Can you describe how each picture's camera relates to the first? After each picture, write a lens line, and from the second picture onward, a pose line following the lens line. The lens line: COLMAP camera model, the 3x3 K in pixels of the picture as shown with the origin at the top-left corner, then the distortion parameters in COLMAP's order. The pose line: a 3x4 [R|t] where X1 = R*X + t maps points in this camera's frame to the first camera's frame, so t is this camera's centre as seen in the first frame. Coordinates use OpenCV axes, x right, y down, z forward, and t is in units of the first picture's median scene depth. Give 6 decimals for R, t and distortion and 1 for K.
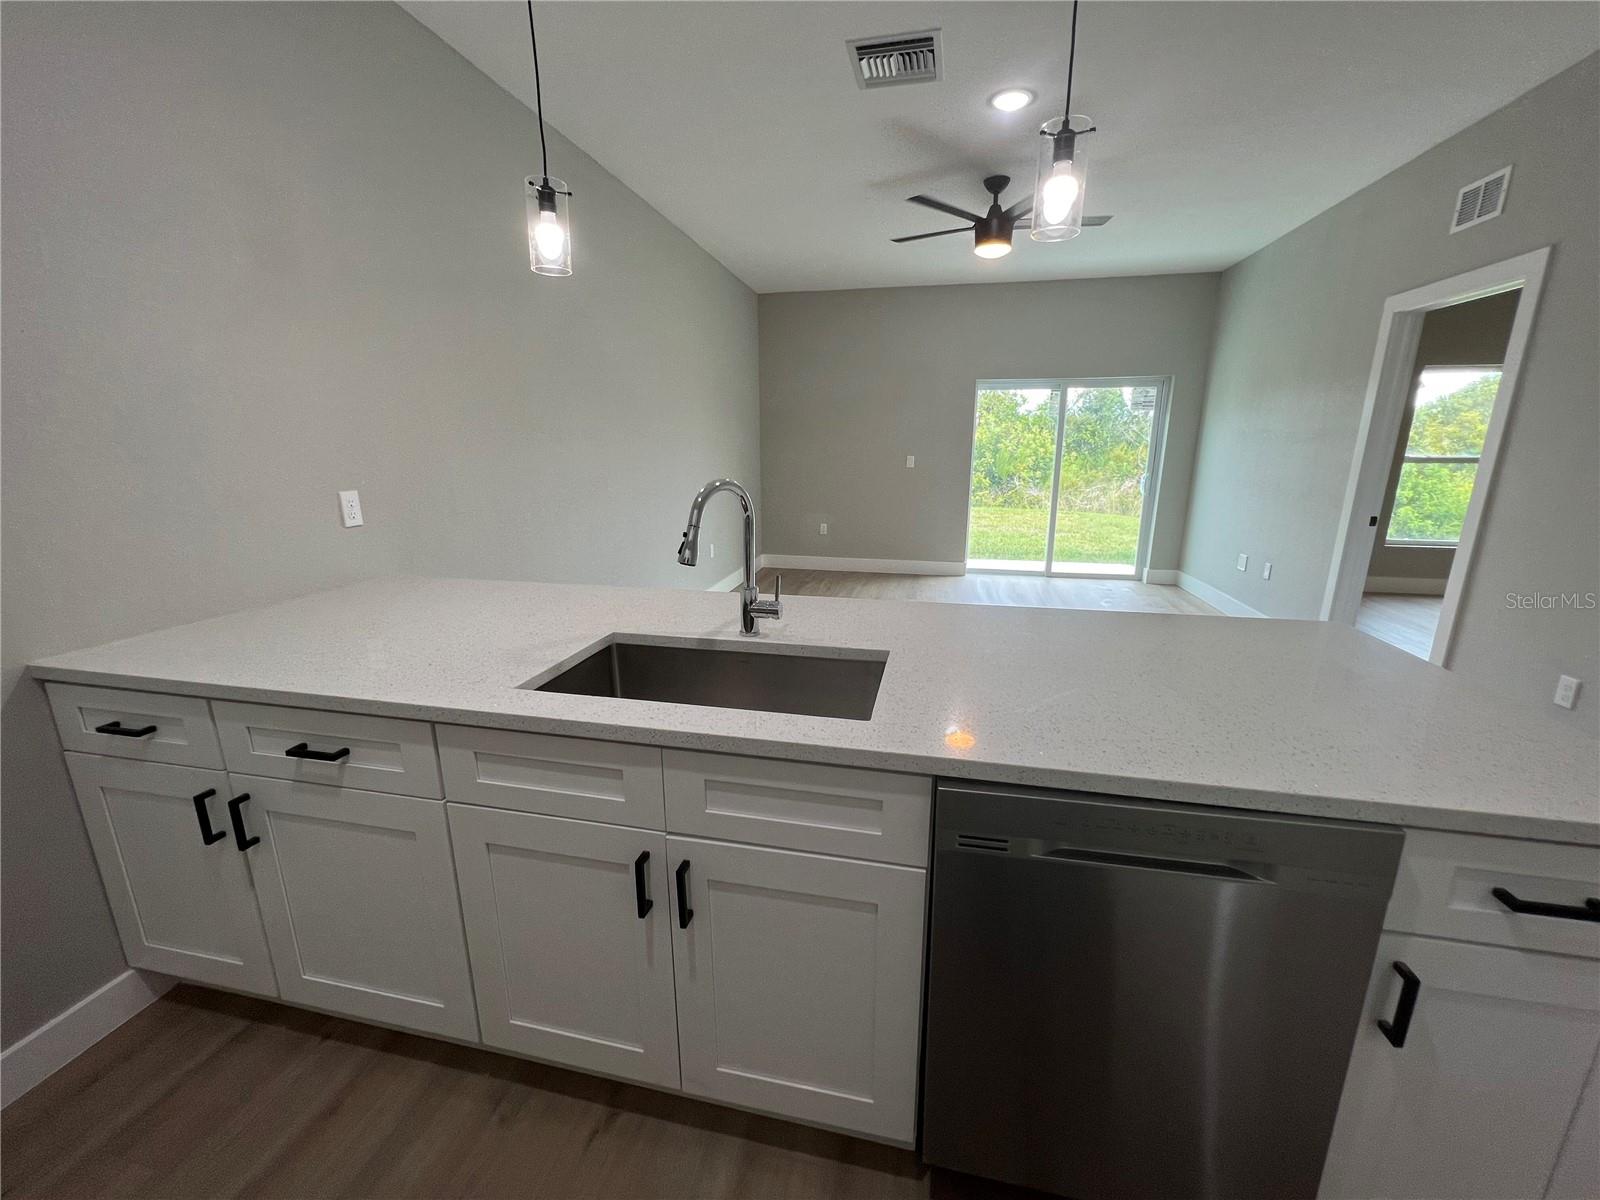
lens RADIAL K [[641.7, 0, 801.1], [0, 641.7, 603.3], [0, 0, 1]] dist [-0.000115, 0.000135]
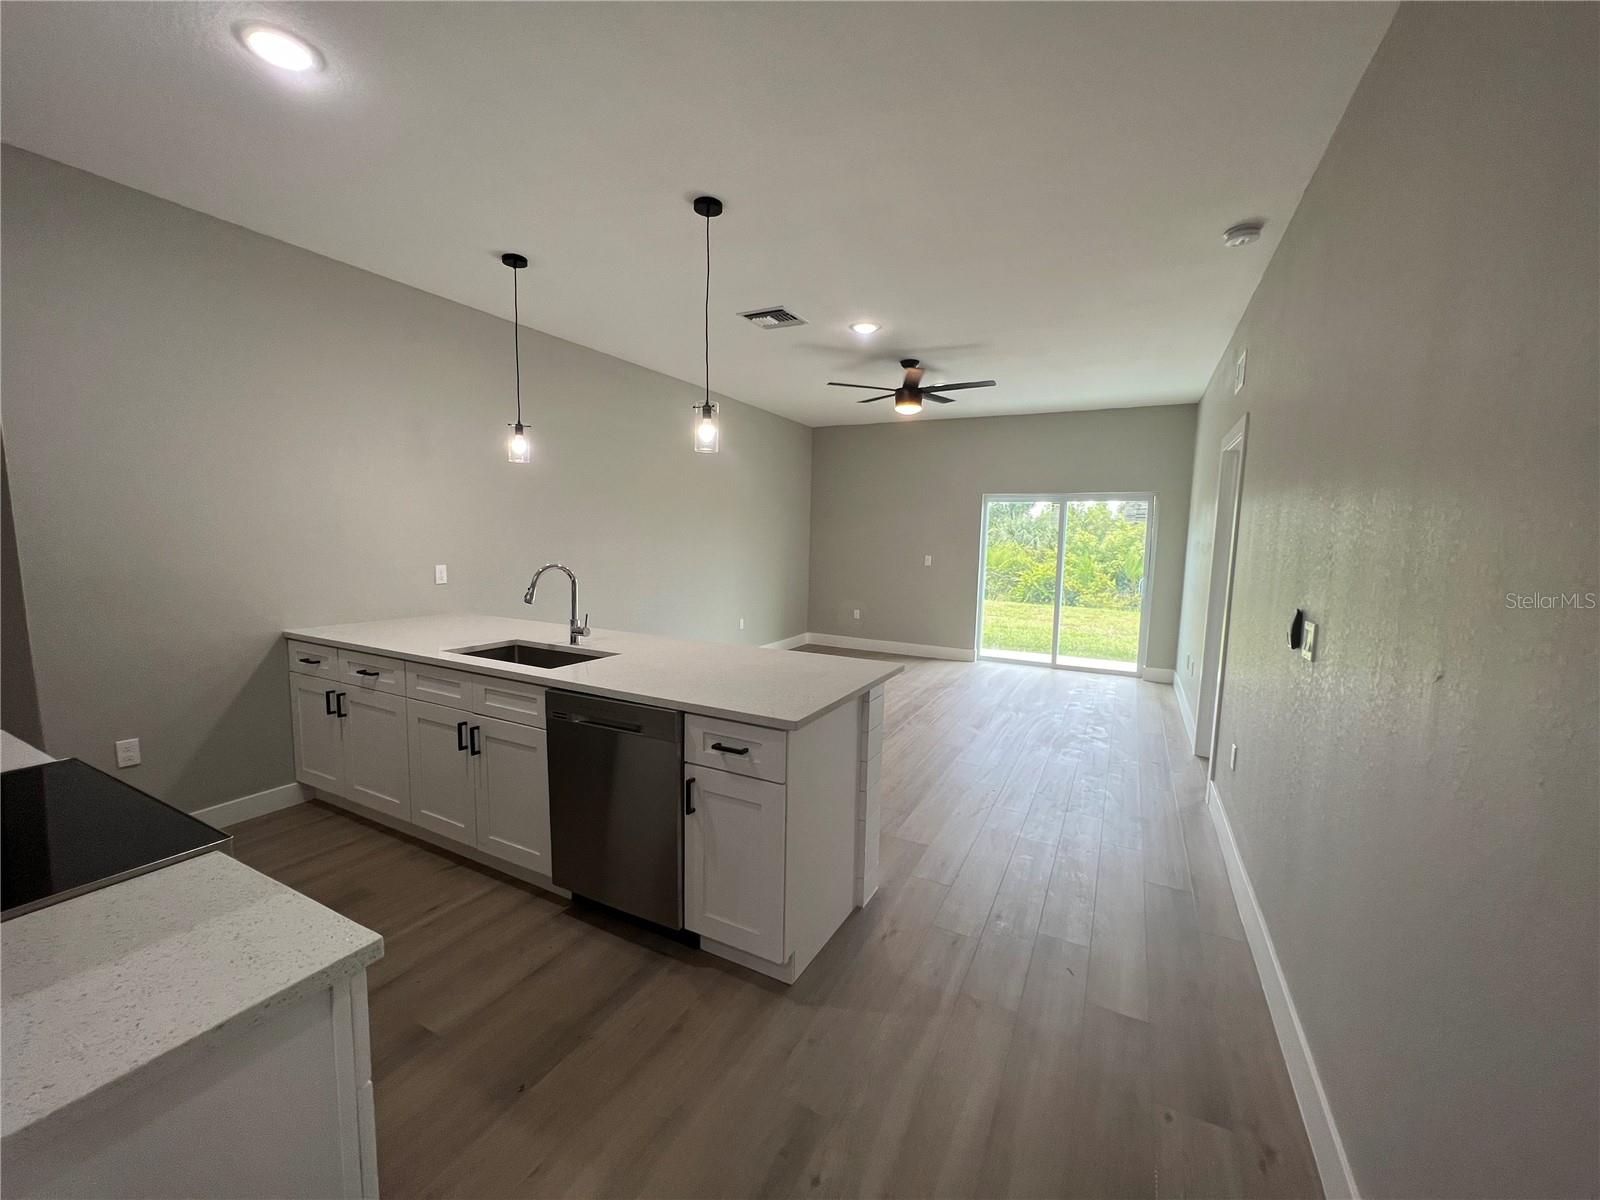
lens RADIAL K [[638.0, 0, 799.5], [0, 638.0, 606.0], [0, 0, 1]] dist [-0.000632, 0.000291]
pose [[0.963016, 0.049996, -0.264765, 0.812316], [-0.086196, 0.988161, -0.126921, 0.091457], [0.255285, 0.145048, 0.955924, -0.506596]]
